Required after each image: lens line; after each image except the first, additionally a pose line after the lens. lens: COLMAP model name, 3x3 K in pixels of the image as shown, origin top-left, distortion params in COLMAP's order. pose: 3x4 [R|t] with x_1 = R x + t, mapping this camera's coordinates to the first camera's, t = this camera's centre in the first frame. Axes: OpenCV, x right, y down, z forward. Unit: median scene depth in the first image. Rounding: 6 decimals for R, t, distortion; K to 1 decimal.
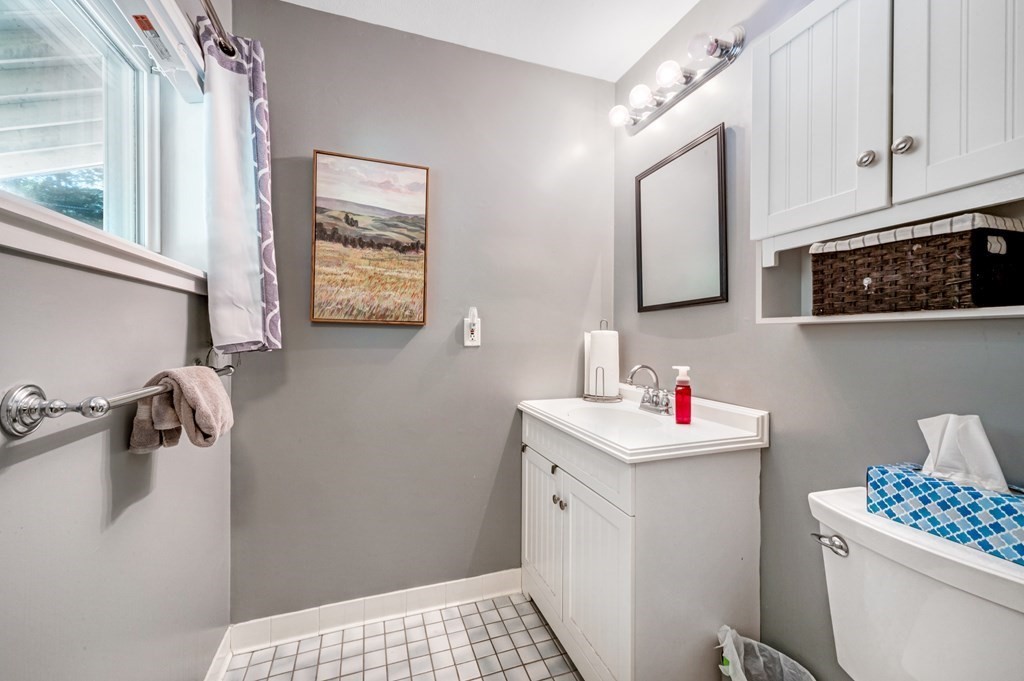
lens RADIAL K [[417.5, 0, 506.5], [0, 417.5, 333.3], [0, 0, 1]] dist [0.011483, -0.001626]
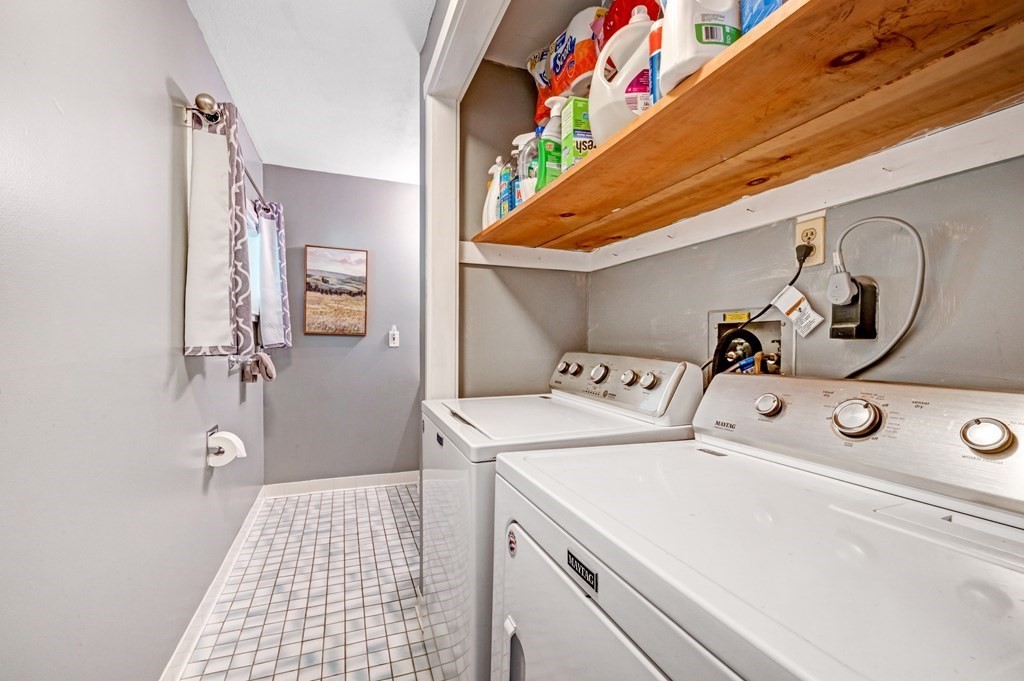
lens RADIAL K [[424.1, 0, 519.1], [0, 424.1, 348.6], [0, 0, 1]] dist [0.003065, 0.000094]
pose [[0.997687, 0.006383, 0.067674, 0.392021], [-0.008129, 0.999640, 0.025560, -0.014144], [-0.067487, -0.026051, 0.997380, -1.023665]]
